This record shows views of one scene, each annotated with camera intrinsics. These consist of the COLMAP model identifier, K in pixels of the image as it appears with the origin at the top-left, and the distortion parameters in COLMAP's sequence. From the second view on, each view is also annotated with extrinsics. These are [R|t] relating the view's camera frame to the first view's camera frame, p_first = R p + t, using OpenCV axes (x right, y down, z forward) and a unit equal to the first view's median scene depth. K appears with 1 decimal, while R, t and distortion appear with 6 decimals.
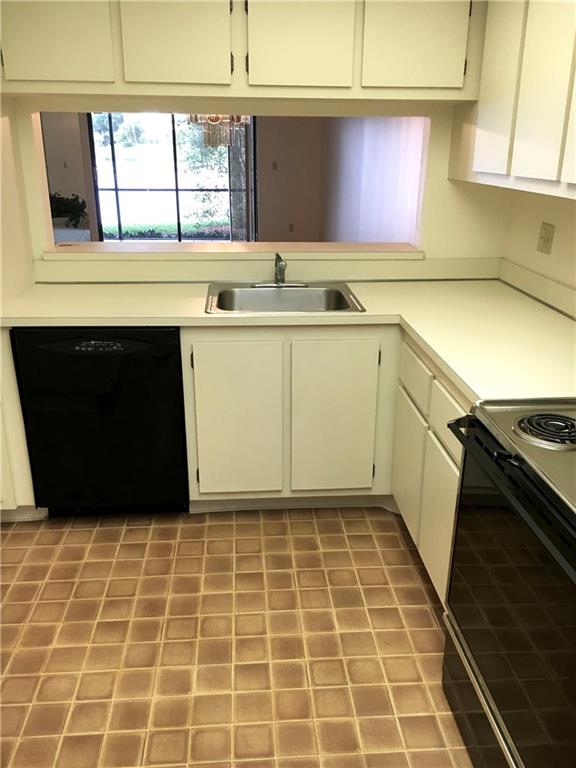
lens RADIAL K [[658.4, 0, 290.9], [0, 658.4, 386.9], [0, 0, 1]] dist [0.062534, -0.092192]
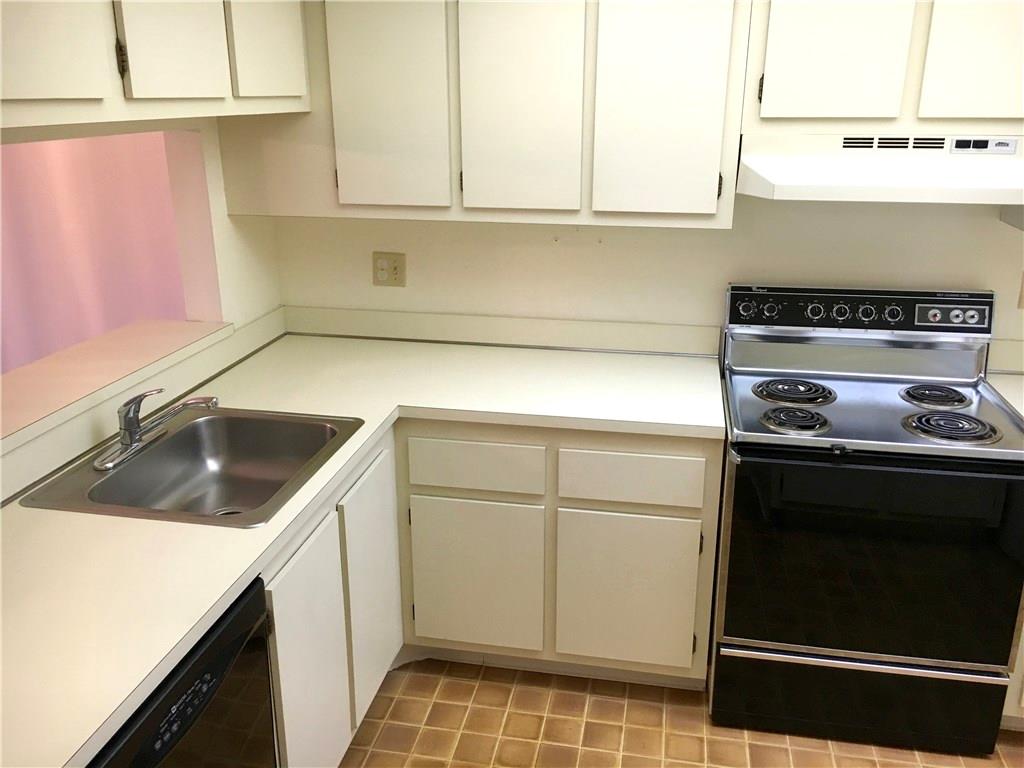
lens RADIAL K [[877.8, 0, 516.7], [0, 877.8, 385.3], [0, 0, 1]] dist [0.062534, -0.092192]
pose [[0.259759, -0.317923, 0.911839, -0.652276], [0.334603, 0.915388, 0.223841, -0.291931], [-0.905851, 0.246960, 0.344158, 0.520390]]
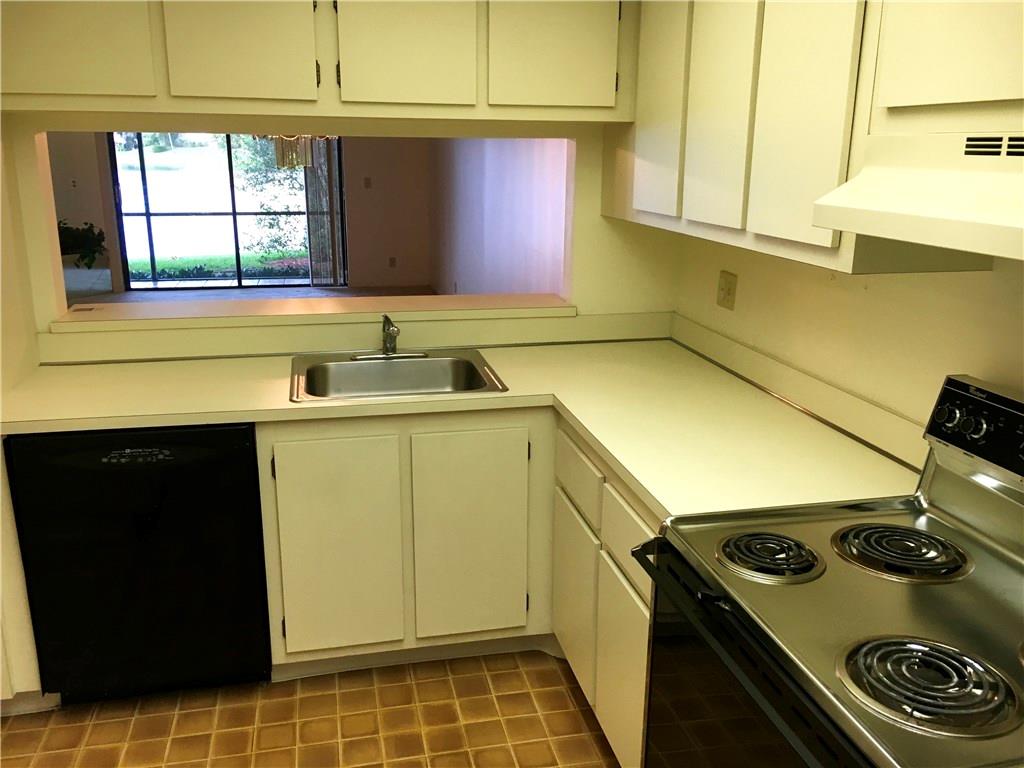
lens RADIAL K [[877.8, 0, 514.1], [0, 877.8, 382.3], [0, 0, 1]] dist [0.062534, -0.092192]
pose [[0.989831, -0.035970, 0.137623, -0.017641], [0.048083, 0.995157, -0.085731, -0.036629], [-0.133872, 0.091476, 0.986768, 0.004445]]
